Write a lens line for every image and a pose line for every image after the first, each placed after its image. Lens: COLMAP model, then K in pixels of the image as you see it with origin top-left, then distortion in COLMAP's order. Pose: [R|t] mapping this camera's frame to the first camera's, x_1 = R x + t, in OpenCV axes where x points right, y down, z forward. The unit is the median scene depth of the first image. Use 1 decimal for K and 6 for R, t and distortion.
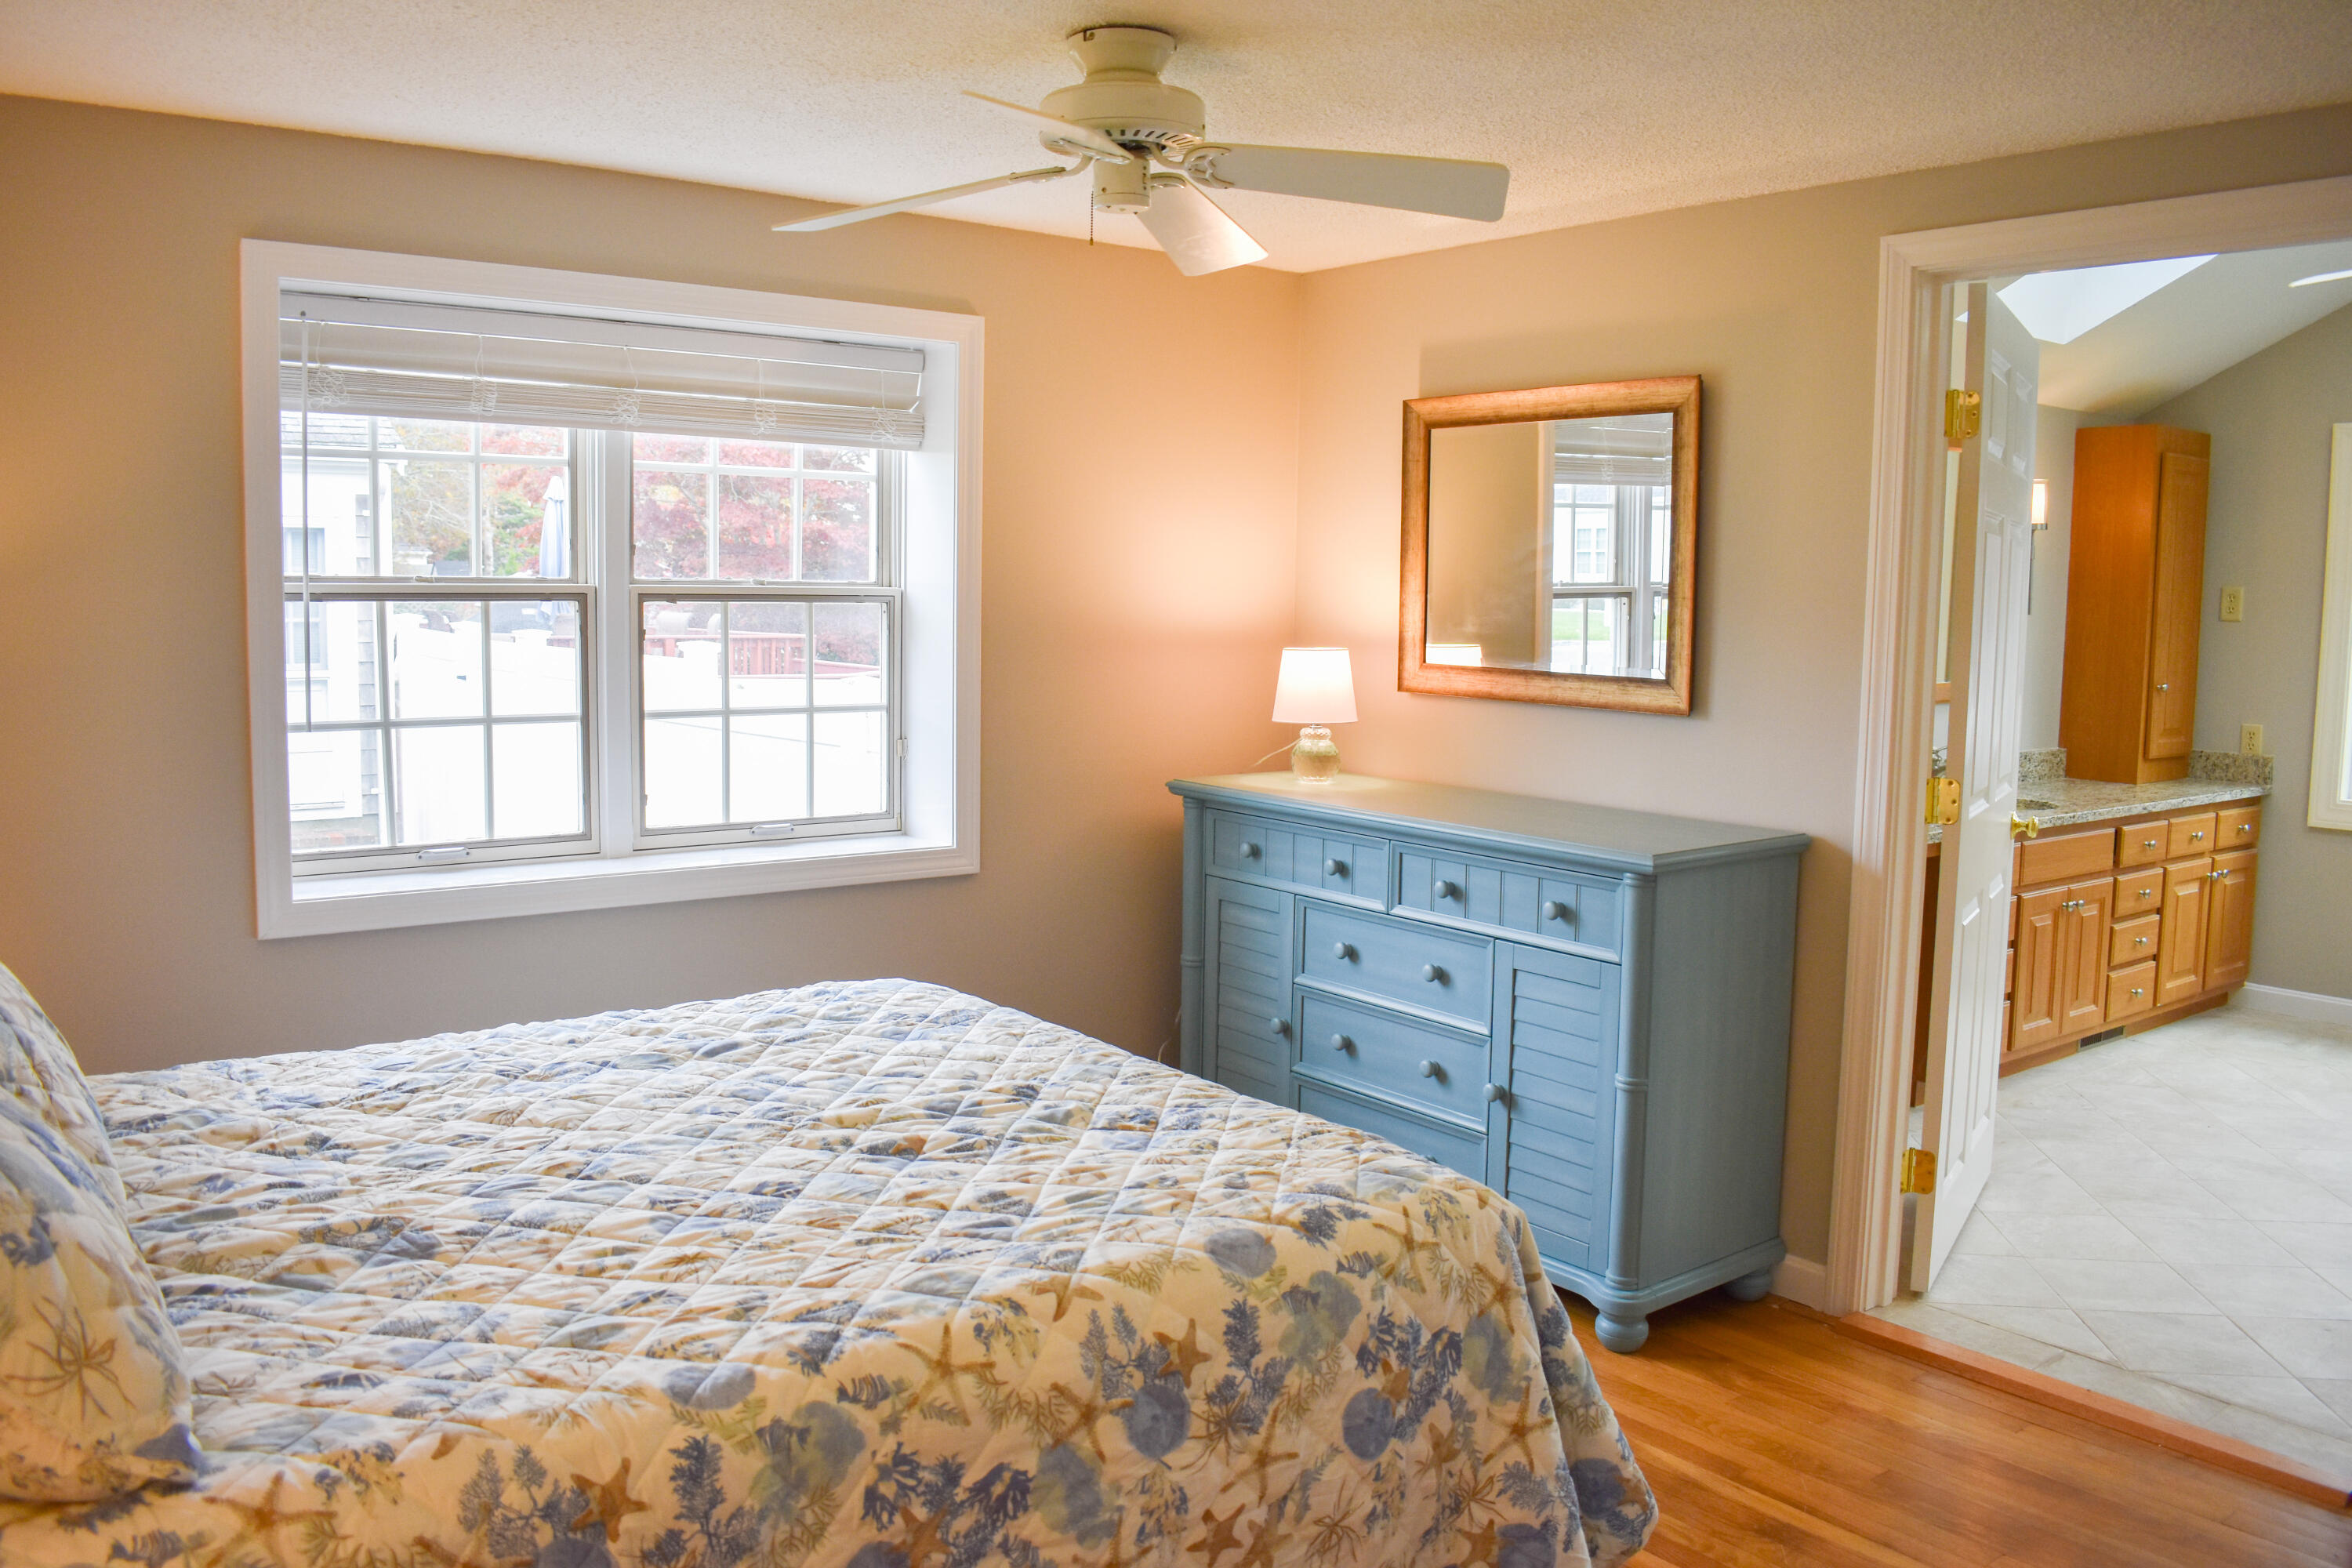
lens RADIAL K [[1845.8, 0, 1173.7], [0, 1845.8, 781.0], [0, 0, 1]] dist [-0.049953, -0.018817]
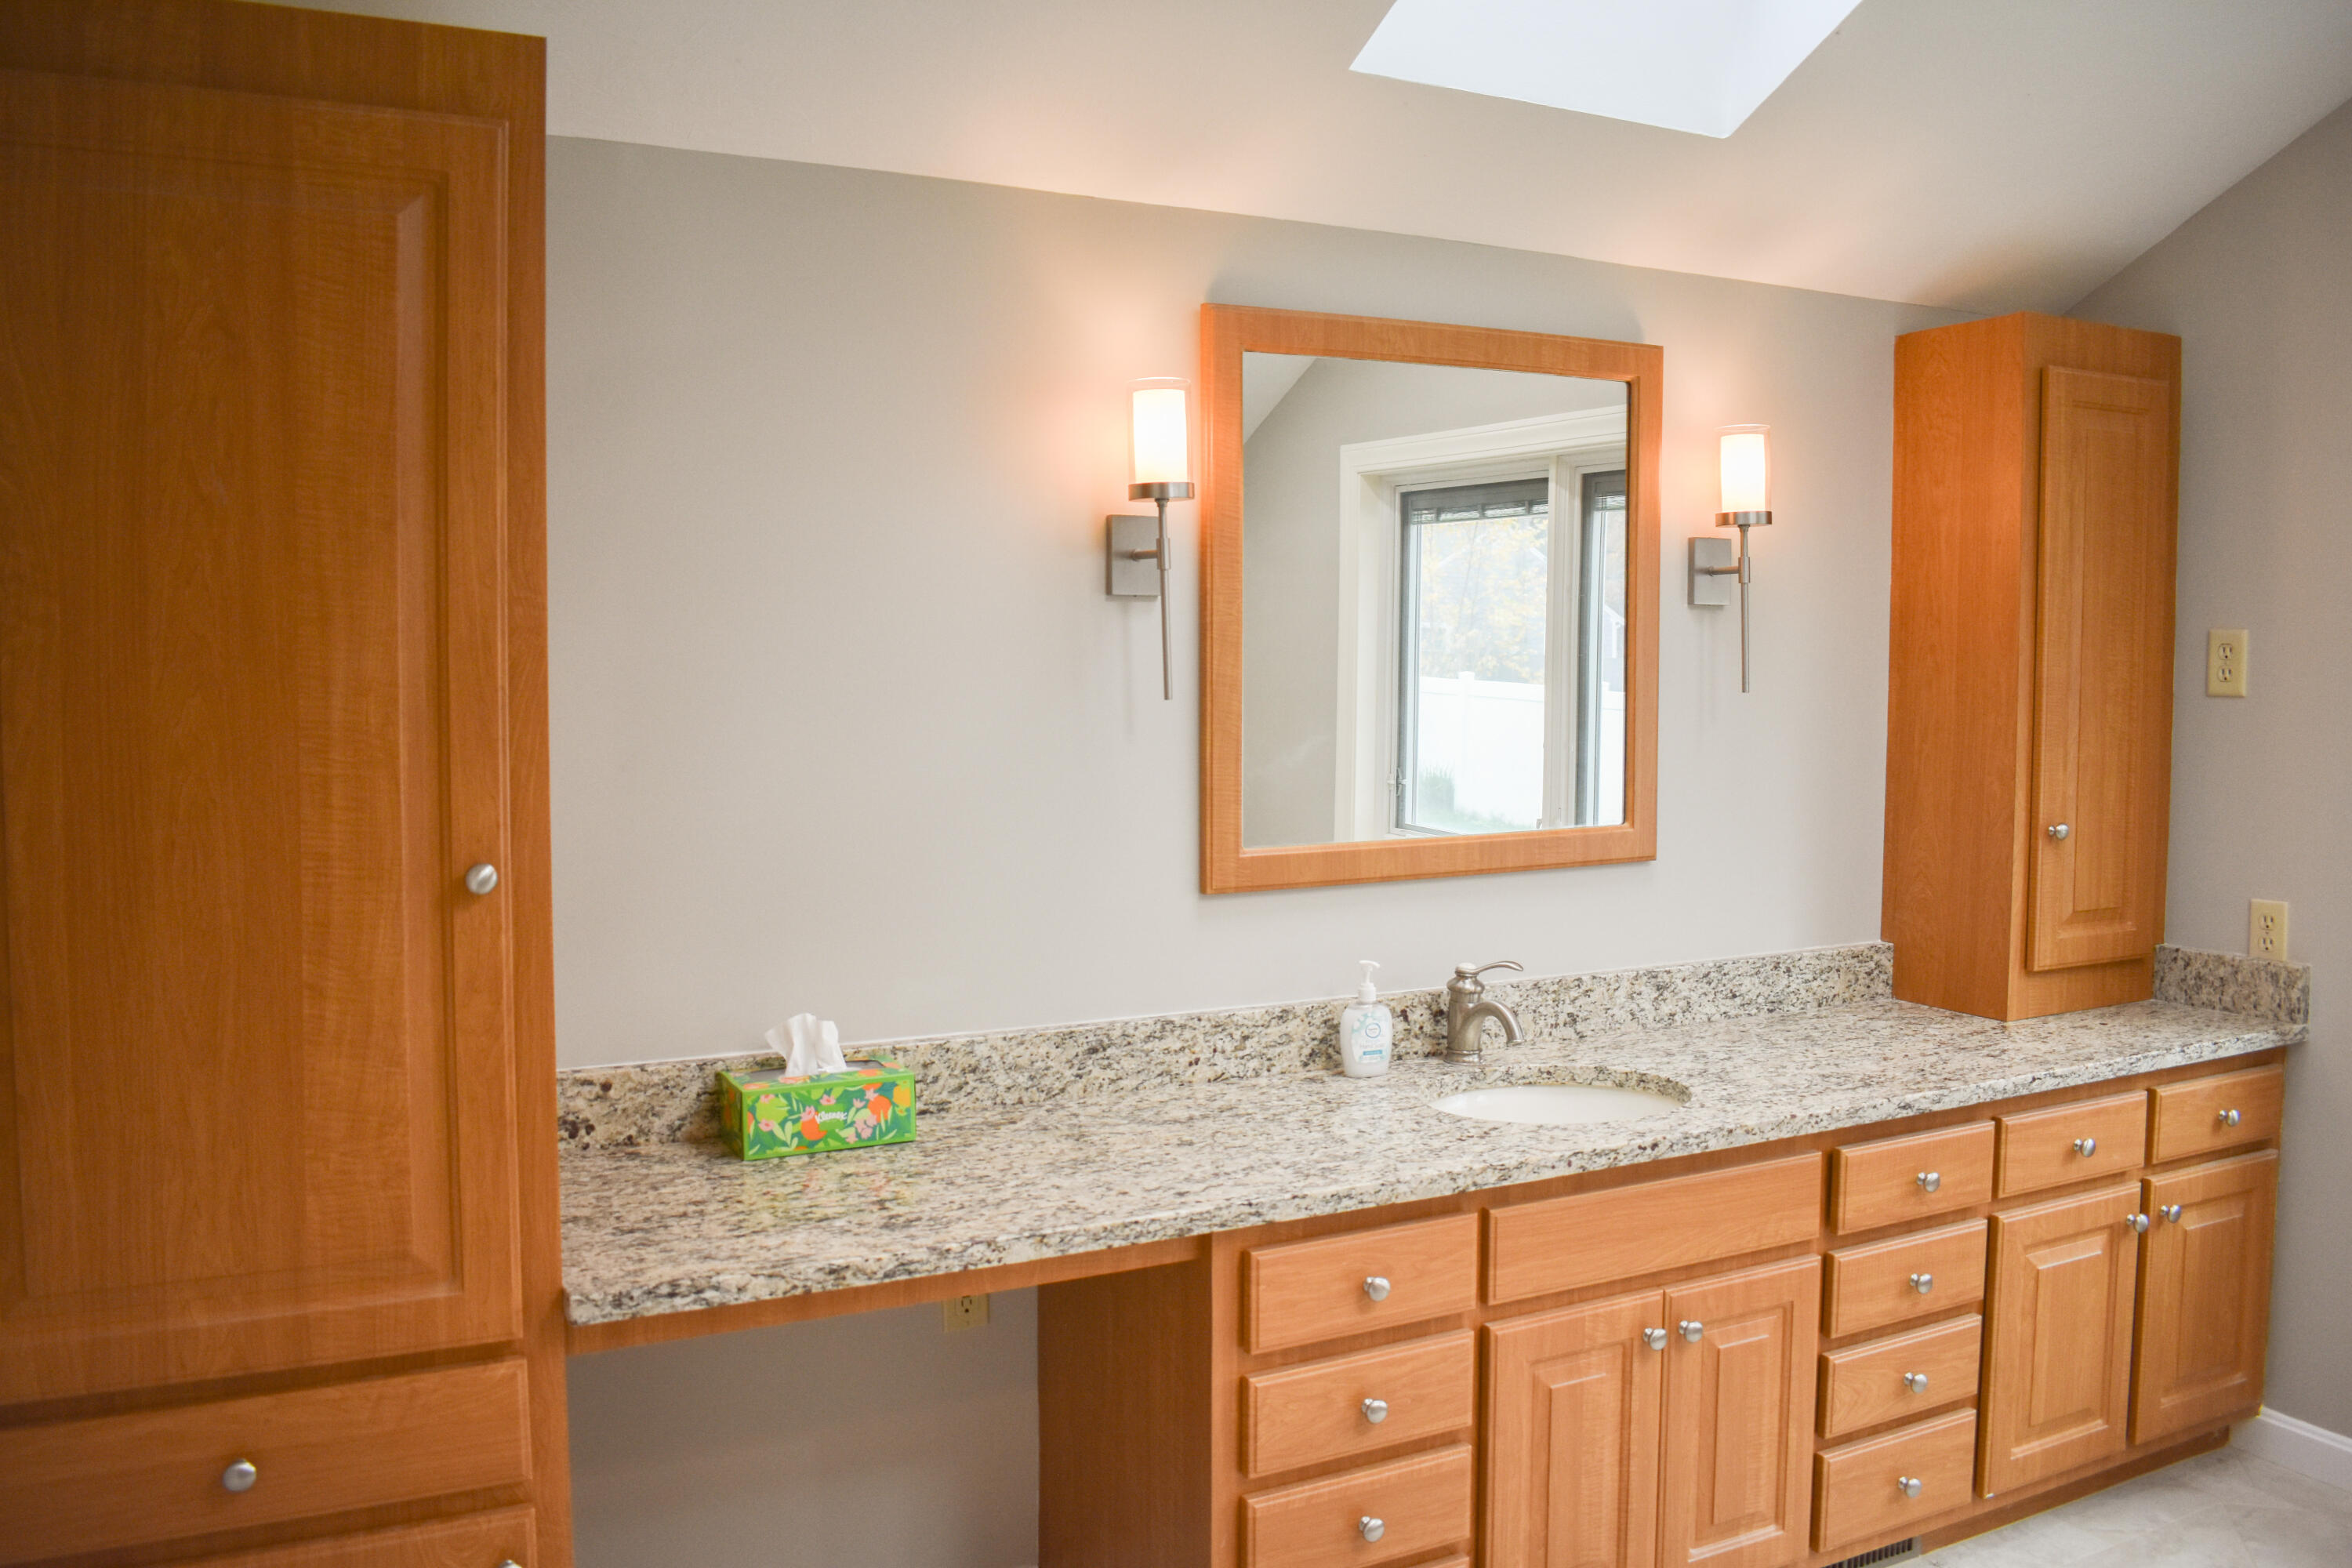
lens RADIAL K [[1845.8, 0, 1177.7], [0, 1845.8, 779.2], [0, 0, 1]] dist [-0.049953, -0.018817]
pose [[0.981074, -0.000940, -0.193633, 0.406569], [-0.004967, 0.999537, -0.030017, -0.049983], [0.193572, 0.030411, 0.980615, 0.458869]]
